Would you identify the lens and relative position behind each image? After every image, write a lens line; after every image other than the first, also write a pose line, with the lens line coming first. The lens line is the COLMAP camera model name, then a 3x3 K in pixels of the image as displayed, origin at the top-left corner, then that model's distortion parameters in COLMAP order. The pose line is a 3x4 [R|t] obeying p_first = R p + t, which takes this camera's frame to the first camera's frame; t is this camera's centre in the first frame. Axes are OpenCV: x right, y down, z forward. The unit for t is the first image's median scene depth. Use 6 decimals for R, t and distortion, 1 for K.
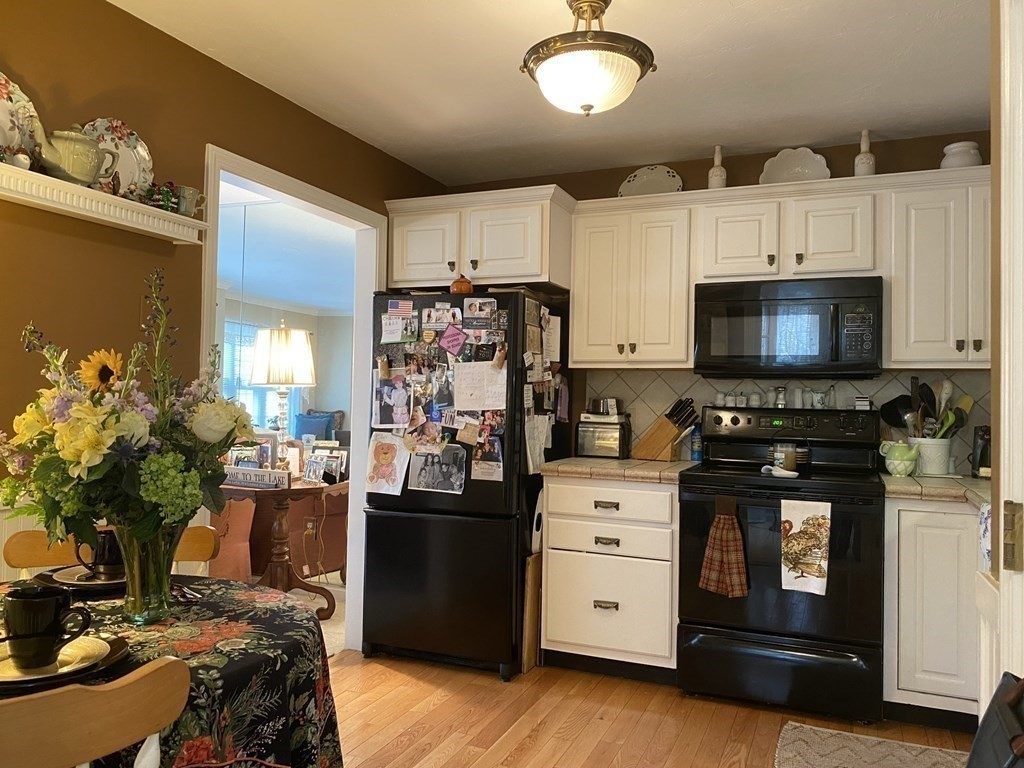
lens RADIAL K [[785.6, 0, 513.4], [0, 785.6, 373.9], [0, 0, 1]] dist [0.099063, -0.167858]
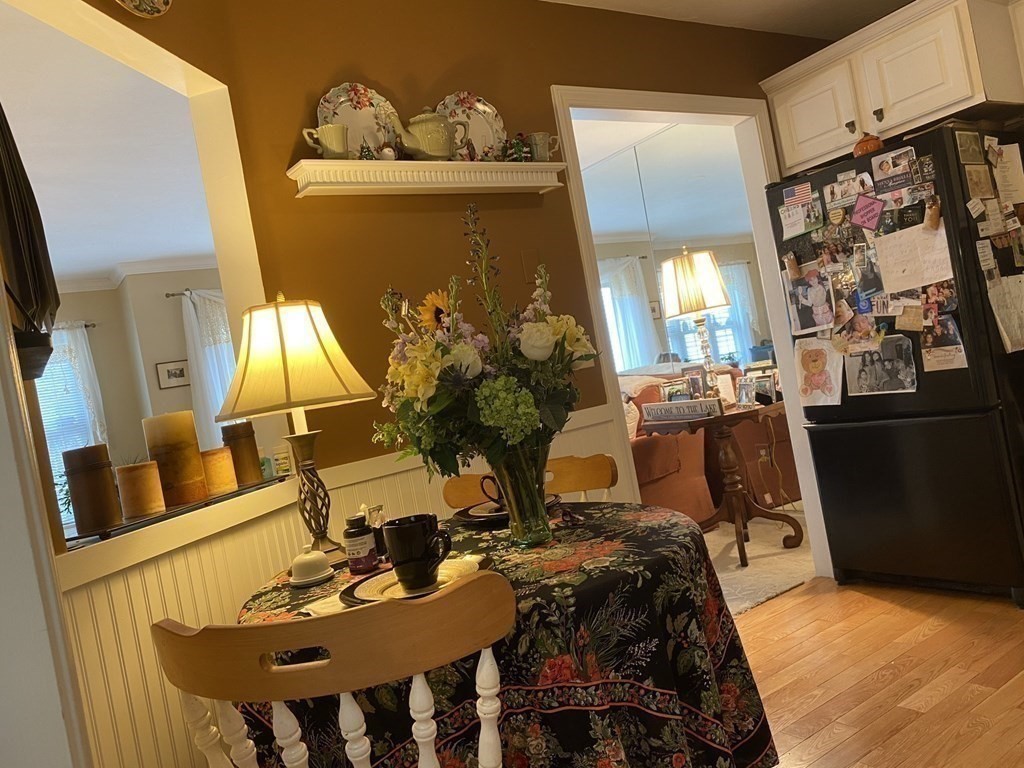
lens RADIAL K [[785.5, 0, 509.4], [0, 785.5, 375.5], [0, 0, 1]] dist [0.037447, -0.045788]
pose [[0.812717, -0.171299, -0.556908, 0.052349], [0.211519, 0.977341, 0.008058, 0.039522], [0.542909, -0.124346, 0.830535, 0.082415]]
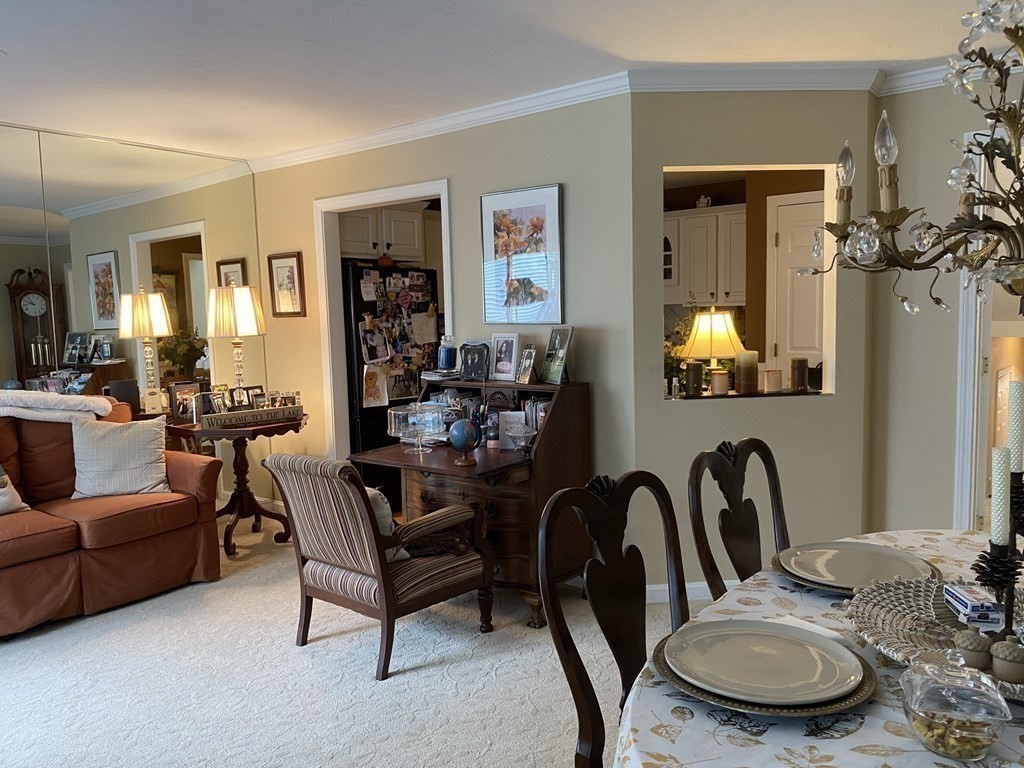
lens RADIAL K [[789.7, 0, 509.4], [0, 789.7, 401.6], [0, 0, 1]] dist [0.032262, -0.004229]
pose [[0.266458, -0.132368, 0.954714, -1.541769], [0.007094, 0.990767, 0.135387, -0.053008], [-0.963820, -0.029303, 0.264937, 0.401773]]
